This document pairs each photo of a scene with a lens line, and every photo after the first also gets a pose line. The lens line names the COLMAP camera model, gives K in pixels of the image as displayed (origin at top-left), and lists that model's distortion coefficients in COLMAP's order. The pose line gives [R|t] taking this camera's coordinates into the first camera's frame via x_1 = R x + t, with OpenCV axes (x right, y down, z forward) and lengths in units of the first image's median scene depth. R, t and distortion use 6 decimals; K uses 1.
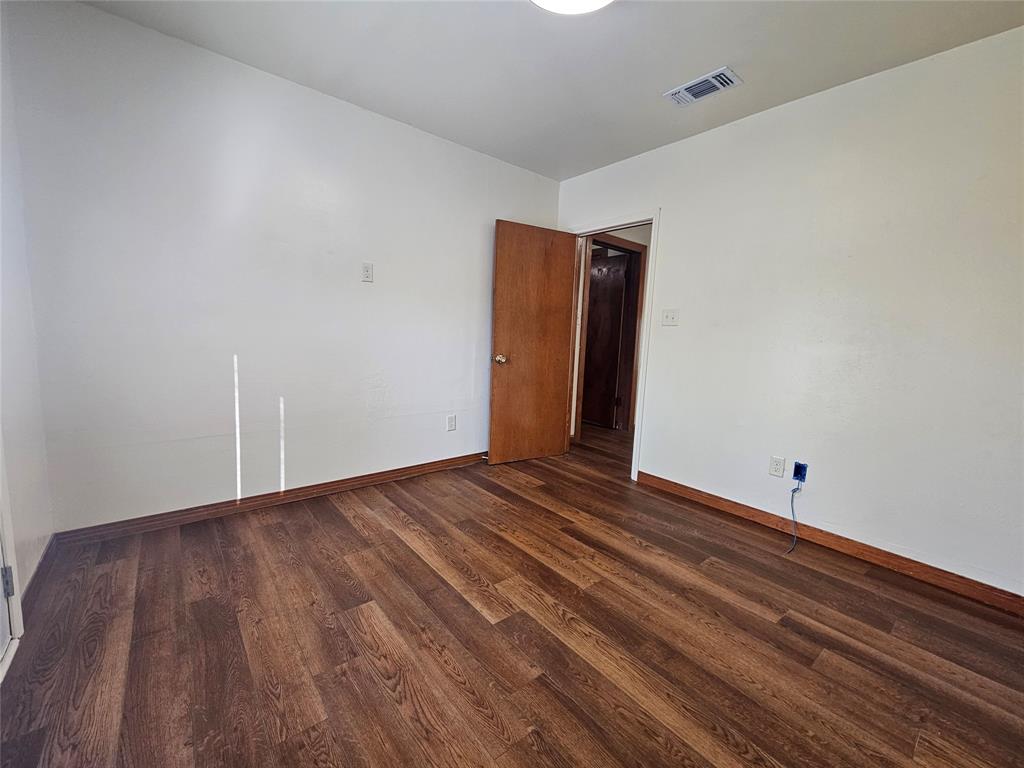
lens RADIAL K [[423.1, 0, 515.5], [0, 423.1, 383.9], [0, 0, 1]] dist [0.000136, 0.000109]
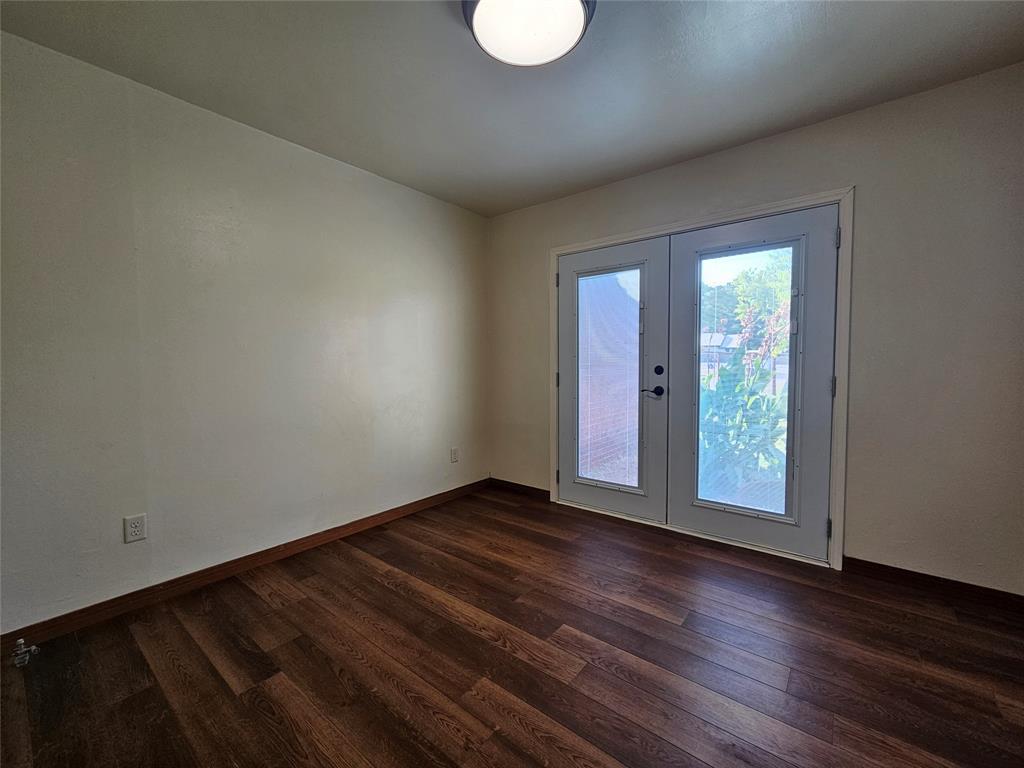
lens RADIAL K [[423.1, 0, 515.5], [0, 423.1, 383.9], [0, 0, 1]] dist [0.000136, 0.000109]
pose [[-0.978188, -0.025735, -0.206120, 0.316764], [-0.060826, 0.984286, 0.165775, -0.248552], [0.198615, 0.174696, -0.964382, 1.886291]]
